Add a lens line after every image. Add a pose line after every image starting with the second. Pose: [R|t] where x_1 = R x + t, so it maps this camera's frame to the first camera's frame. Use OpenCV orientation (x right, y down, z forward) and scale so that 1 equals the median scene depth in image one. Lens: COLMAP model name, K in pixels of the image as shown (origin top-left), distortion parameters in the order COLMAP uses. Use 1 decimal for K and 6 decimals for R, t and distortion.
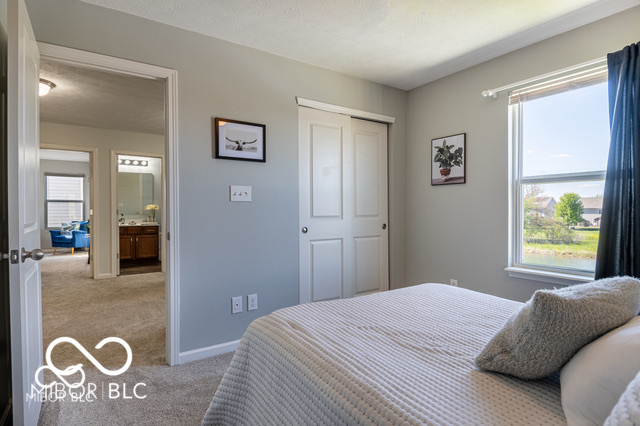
lens RADIAL K [[344.8, 0, 321.1], [0, 344.8, 212.0], [0, 0, 1]] dist [-0.001475, -0.000734]
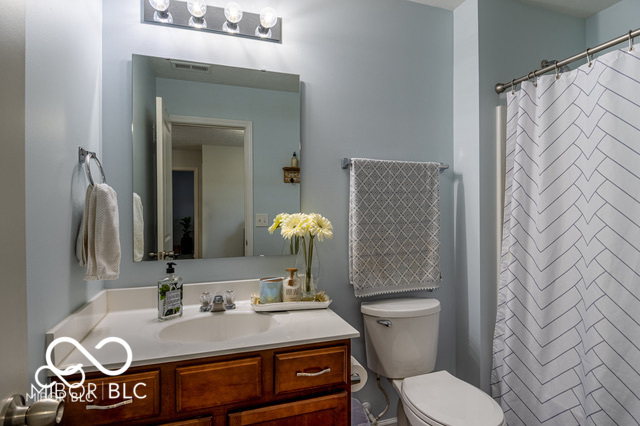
lens RADIAL K [[344.8, 0, 320.5], [0, 344.8, 210.9], [0, 0, 1]] dist [-0.001475, -0.000734]
pose [[0.967392, 0.001704, -0.253279, -0.426349], [-0.004840, 0.999919, -0.011758, -0.020404], [0.253239, 0.012600, 0.967322, 0.801873]]
